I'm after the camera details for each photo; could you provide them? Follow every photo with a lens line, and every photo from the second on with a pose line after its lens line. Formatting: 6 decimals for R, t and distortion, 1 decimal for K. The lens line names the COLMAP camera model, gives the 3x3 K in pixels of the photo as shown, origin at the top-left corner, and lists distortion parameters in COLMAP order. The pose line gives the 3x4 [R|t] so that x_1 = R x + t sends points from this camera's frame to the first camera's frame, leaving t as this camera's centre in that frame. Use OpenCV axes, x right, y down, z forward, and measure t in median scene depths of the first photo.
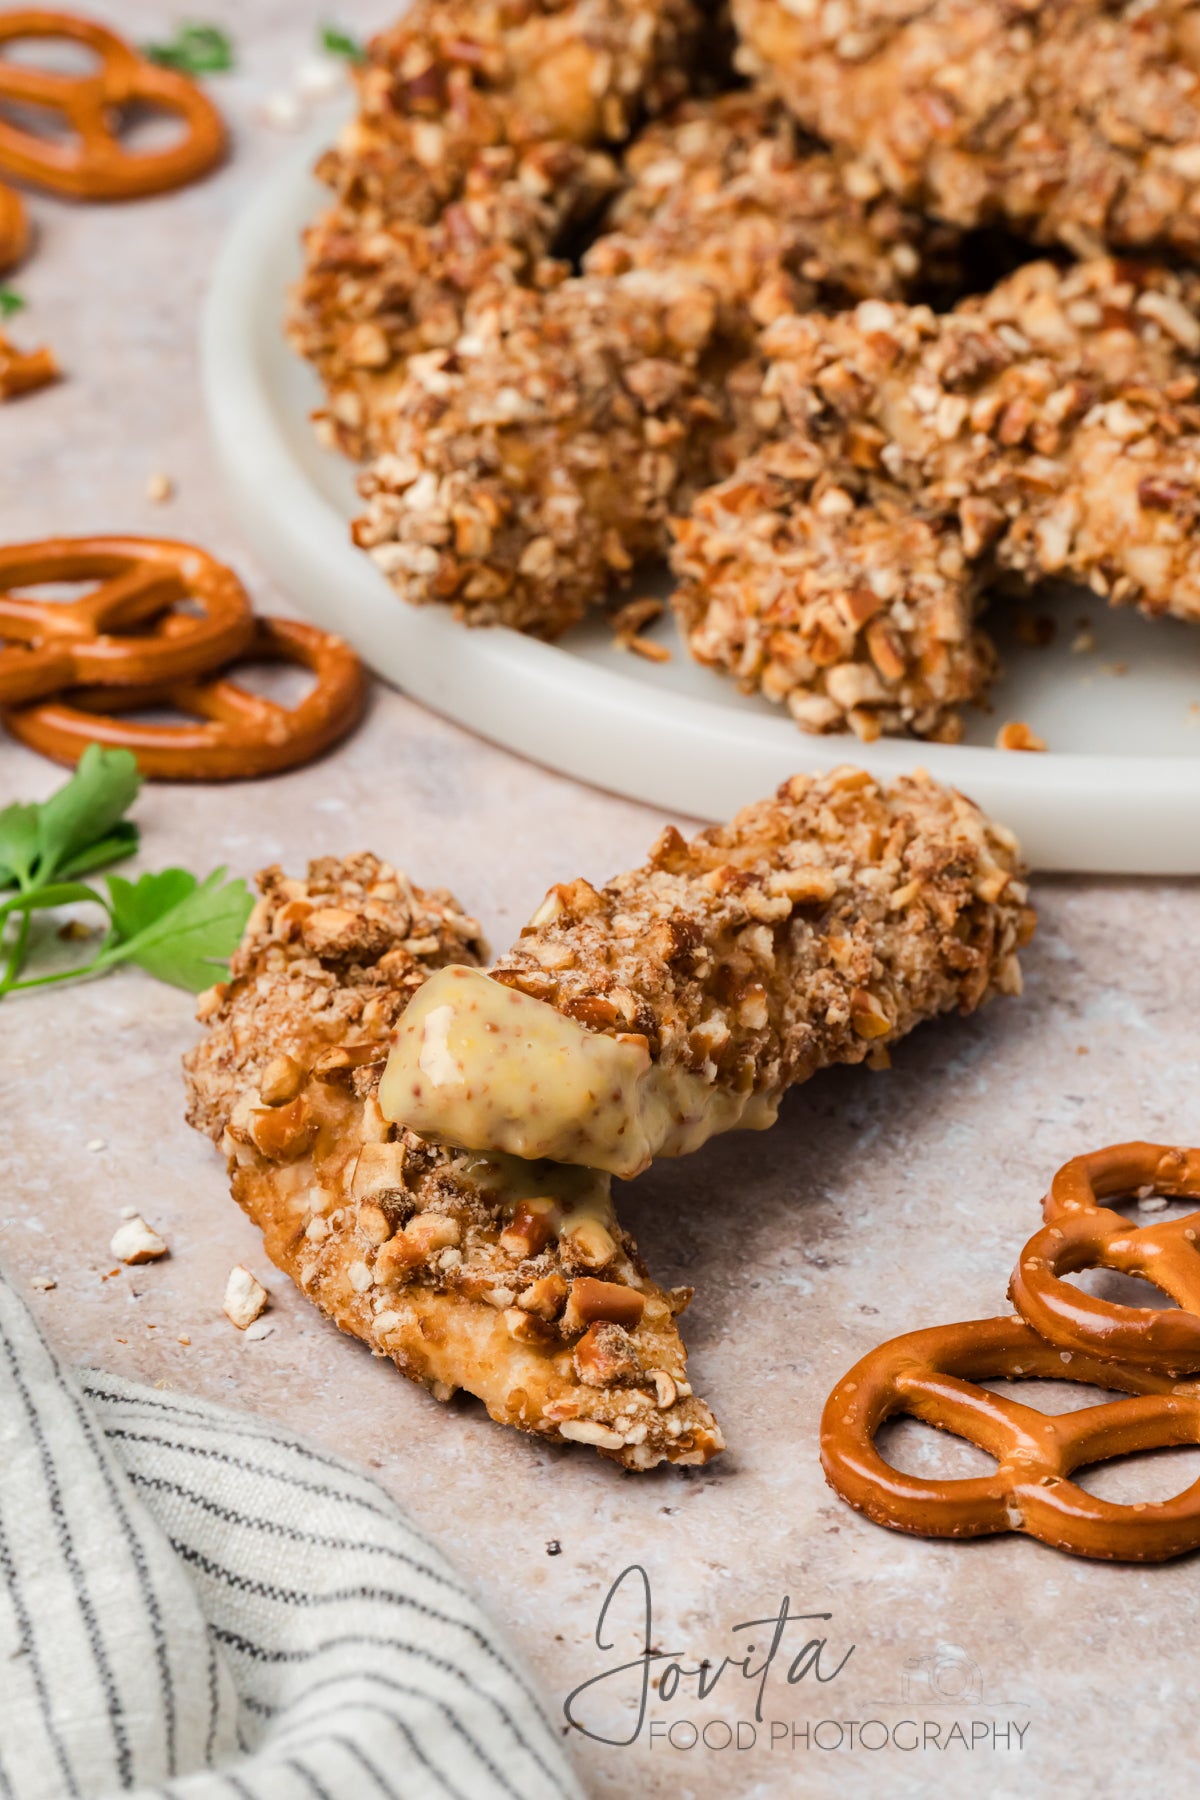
lens RADIAL K [[7372.5, 0, 600.0], [0, 7372.5, 900.0], [0, 0, 1]] dist [0.007004, 0.192802]
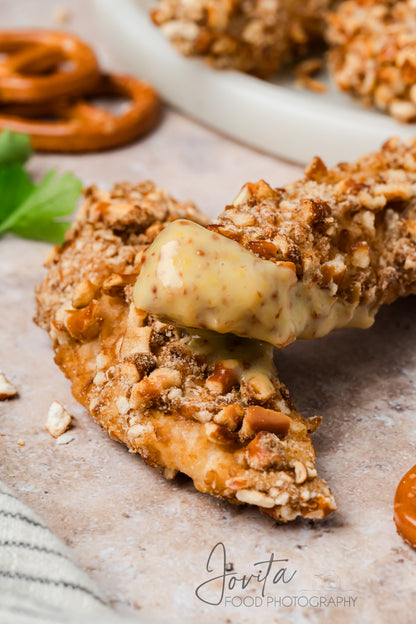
lens RADIAL K [[2685.2, 0, 208.0], [0, 2685.2, 312.0], [0, 0, 1]] dist [0.162272, -5.569649]
pose [[0.998331, 0.018076, -0.054850, 0.019879], [-0.019899, 0.999261, -0.032873, 0.048977], [0.054215, 0.033909, 0.997953, 0.383529]]
